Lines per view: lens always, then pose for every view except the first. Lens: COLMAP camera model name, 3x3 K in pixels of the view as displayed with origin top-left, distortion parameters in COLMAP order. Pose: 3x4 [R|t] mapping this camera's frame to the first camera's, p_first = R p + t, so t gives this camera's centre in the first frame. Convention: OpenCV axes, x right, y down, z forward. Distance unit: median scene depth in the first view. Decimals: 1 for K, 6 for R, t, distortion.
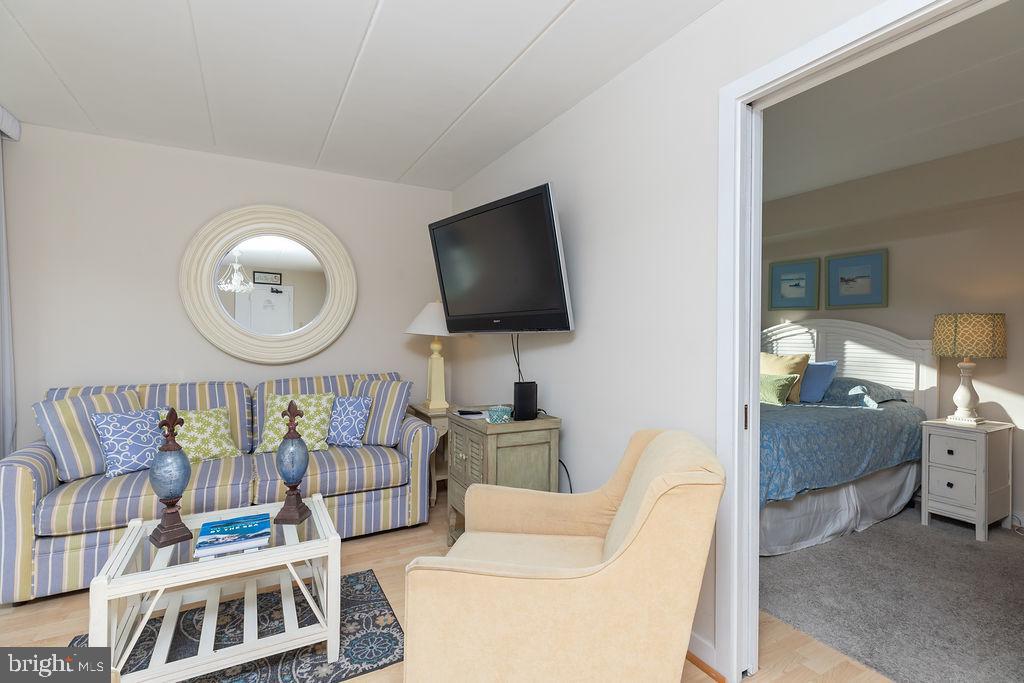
lens RADIAL K [[468.0, 0, 521.2], [0, 468.0, 341.7], [0, 0, 1]] dist [0.000410, 0.000377]
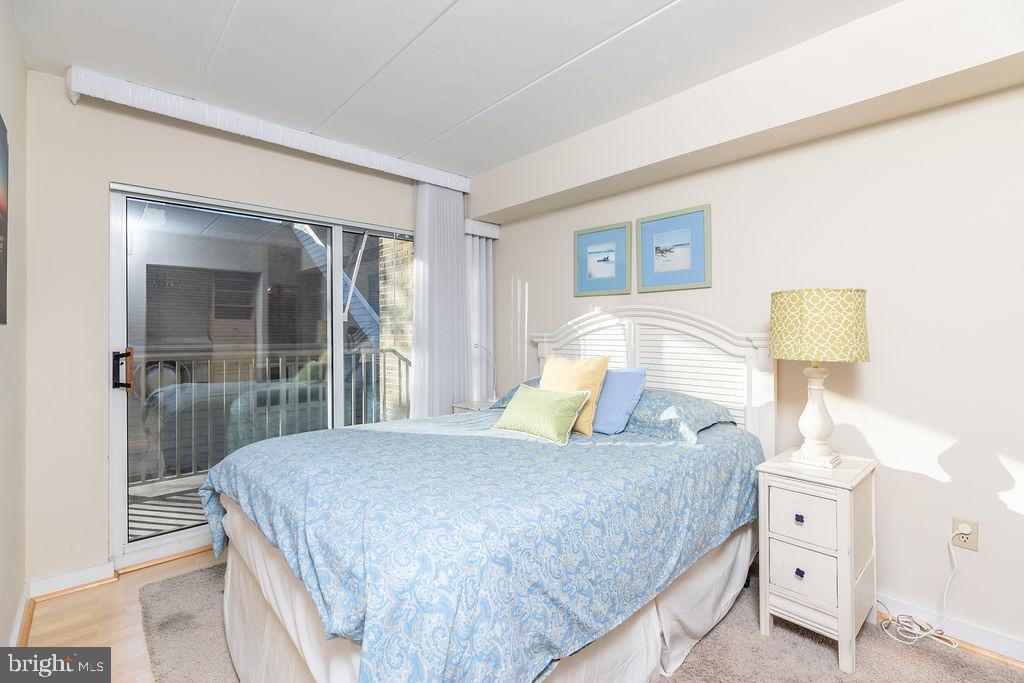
lens RADIAL K [[468.0, 0, 515.1], [0, 468.0, 336.2], [0, 0, 1]] dist [0.000410, 0.000377]
pose [[0.969754, -0.015812, 0.243573, 0.375800], [0.016657, 0.999860, -0.001409, -0.004255], [-0.243517, 0.005424, 0.969882, 0.452744]]
